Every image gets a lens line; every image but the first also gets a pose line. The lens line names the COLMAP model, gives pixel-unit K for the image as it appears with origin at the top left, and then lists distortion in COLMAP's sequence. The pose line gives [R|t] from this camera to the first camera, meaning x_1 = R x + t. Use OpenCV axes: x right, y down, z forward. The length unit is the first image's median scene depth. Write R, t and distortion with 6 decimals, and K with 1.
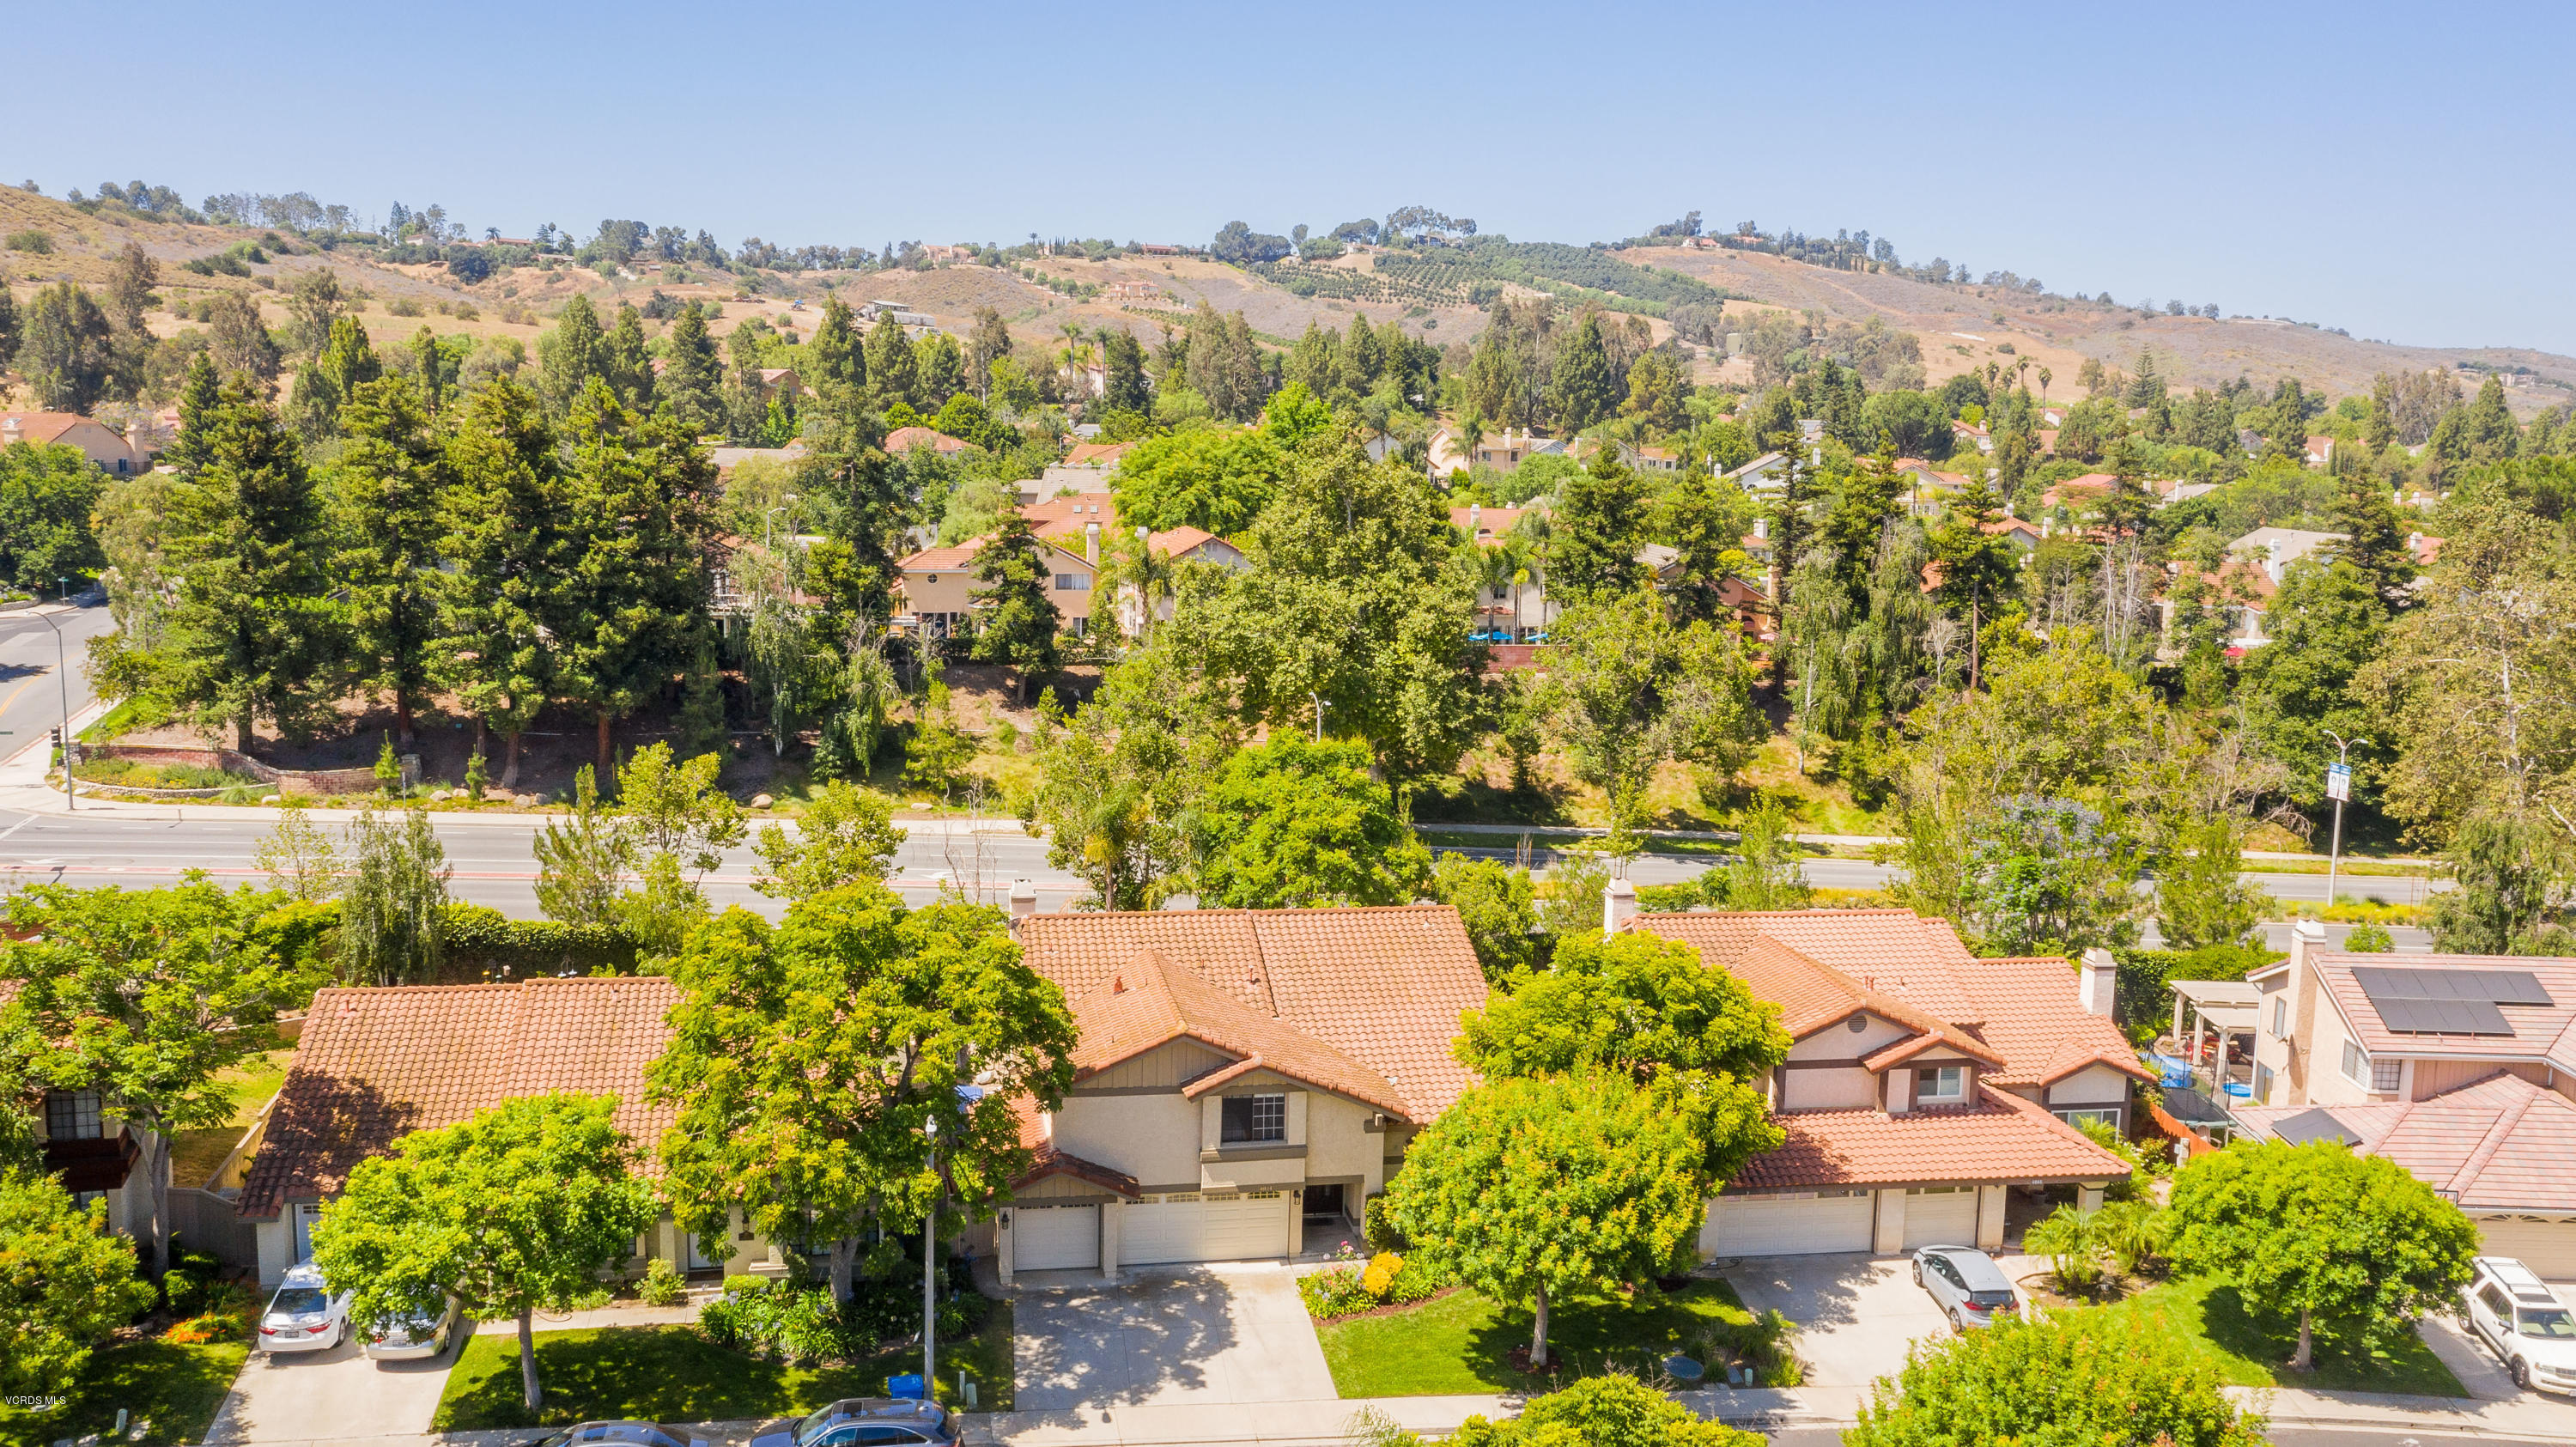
lens RADIAL K [[2092.4, 0, 1280.5], [0, 2092.4, 728.8], [0, 0, 1]] dist [-0.032553, 0.009646]
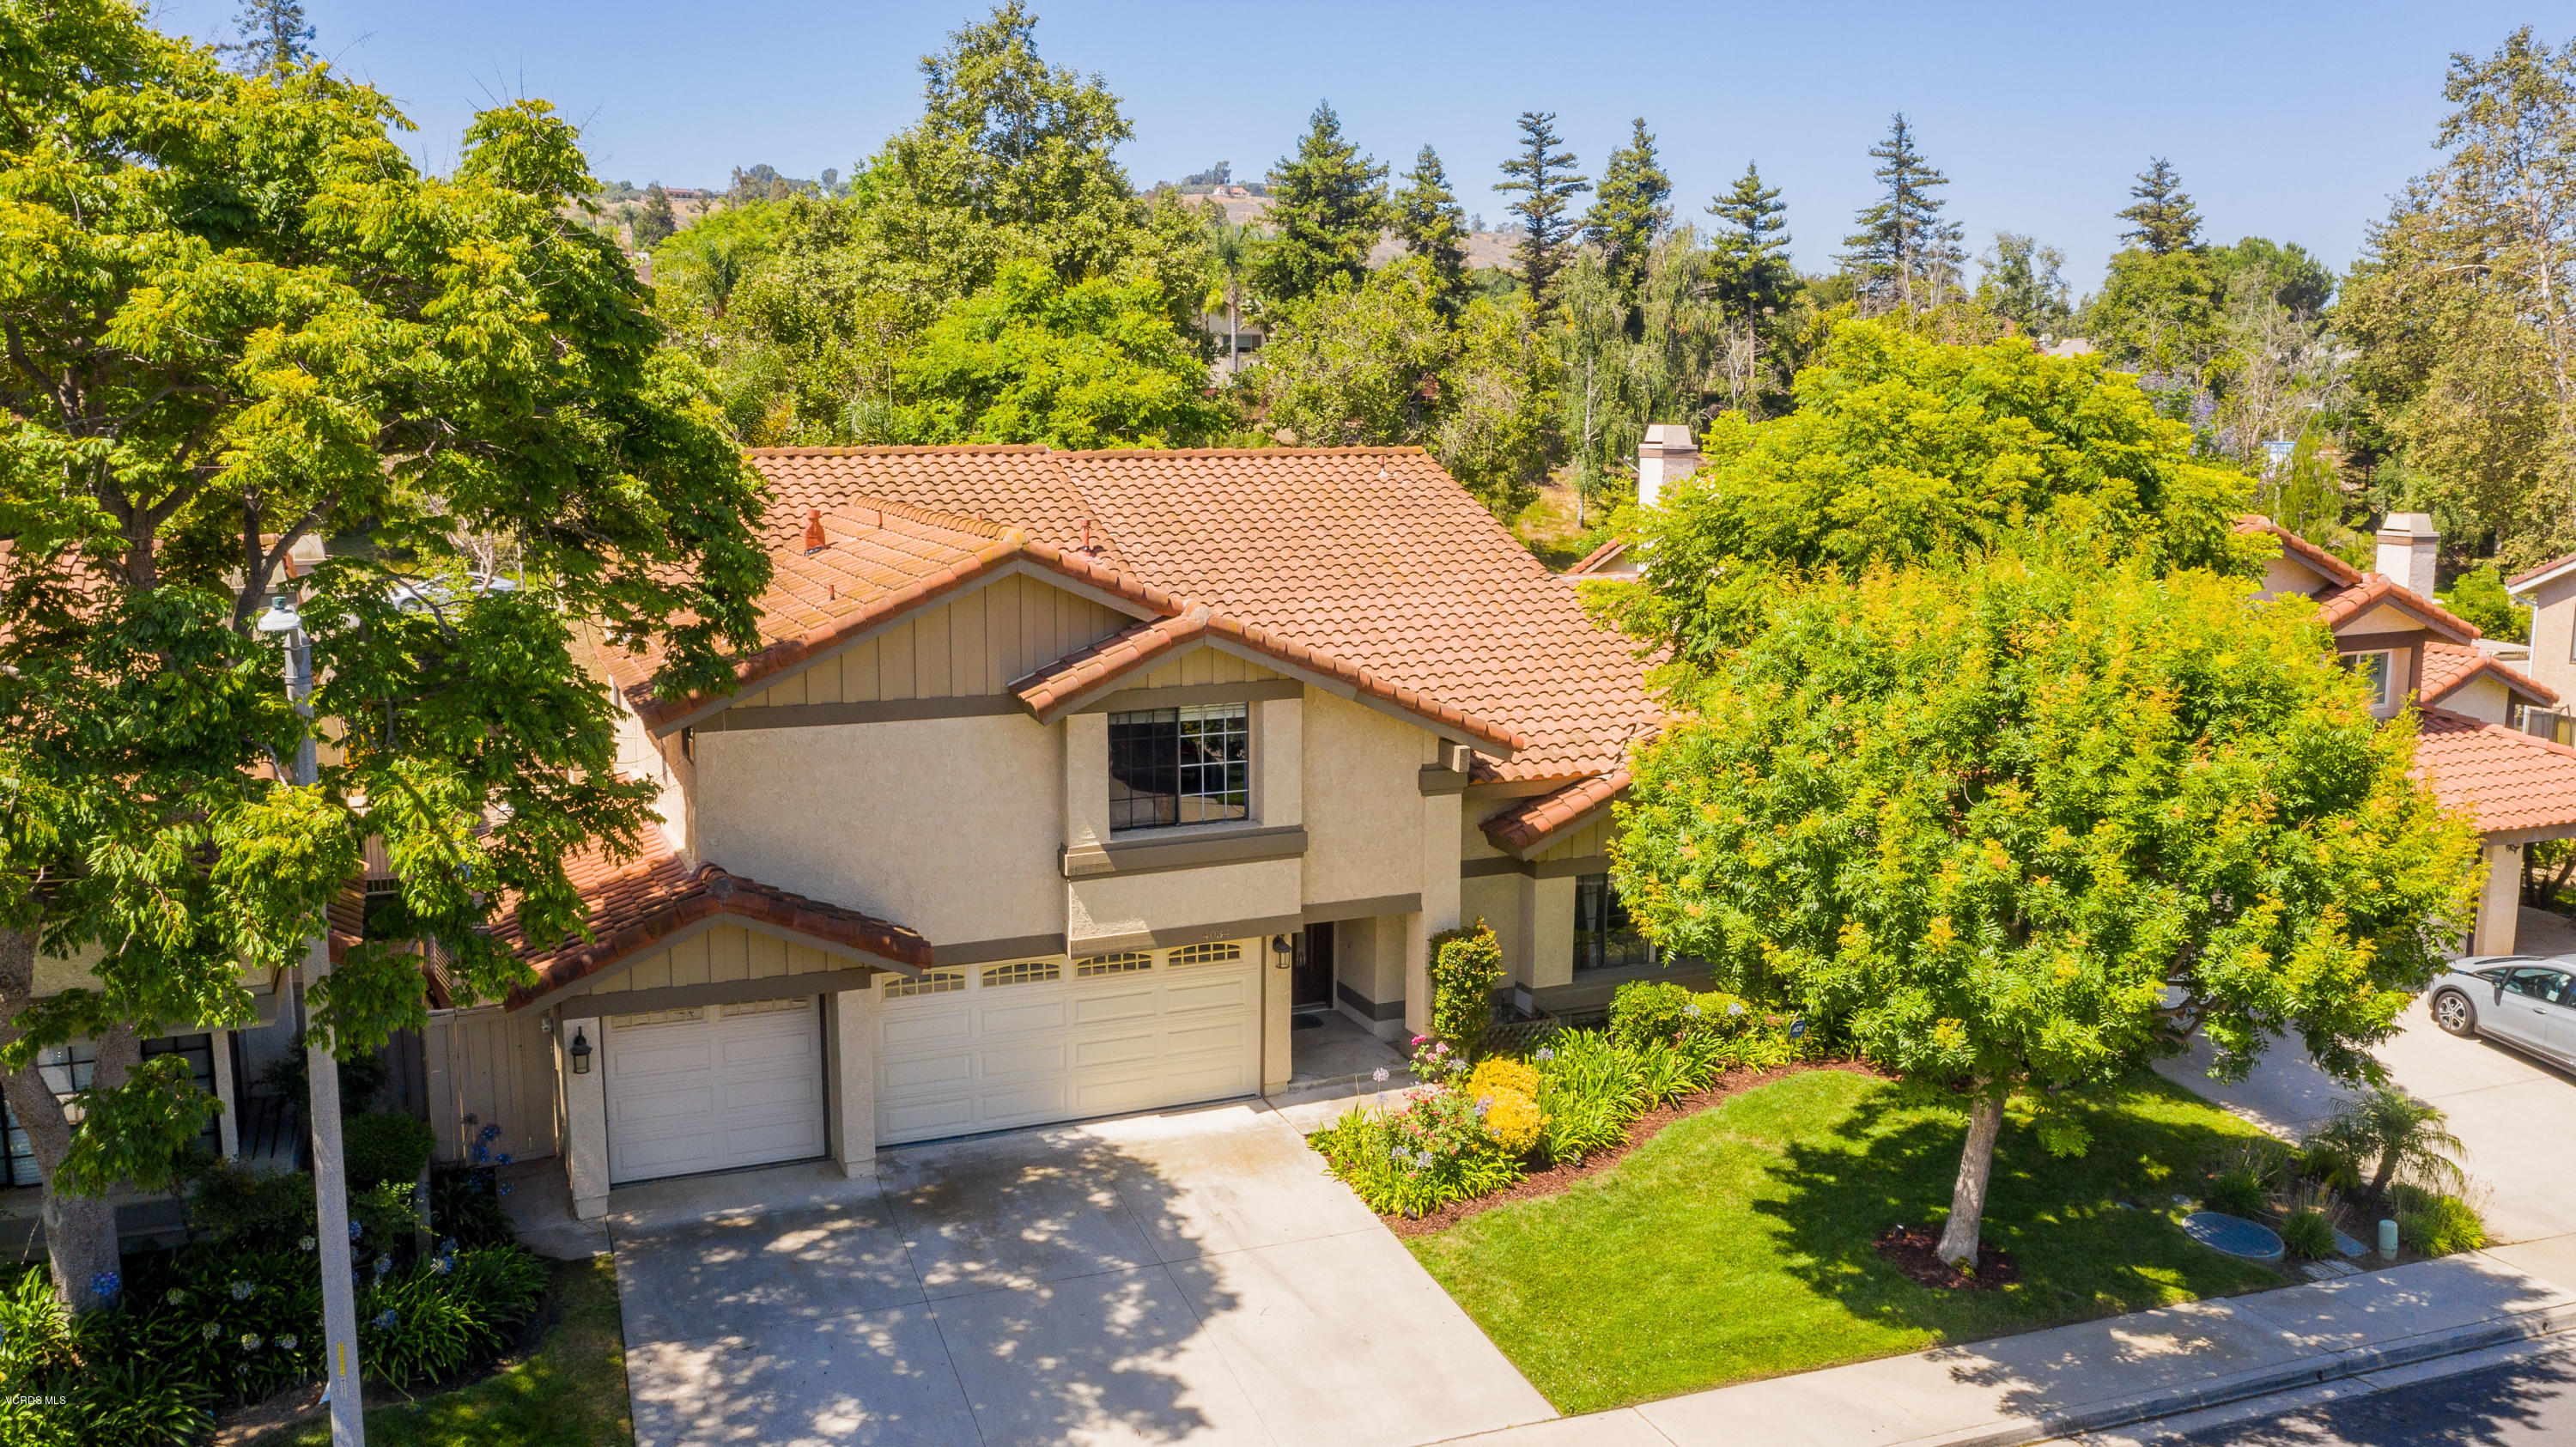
lens RADIAL K [[2092.4, 0, 1292.6], [0, 2092.4, 711.9], [0, 0, 1]] dist [-0.032553, 0.009646]
pose [[0.975563, -0.055102, 0.212701, -0.080827], [0.051433, 0.998417, 0.022746, 0.167699], [-0.213617, -0.011250, 0.976853, 0.586932]]
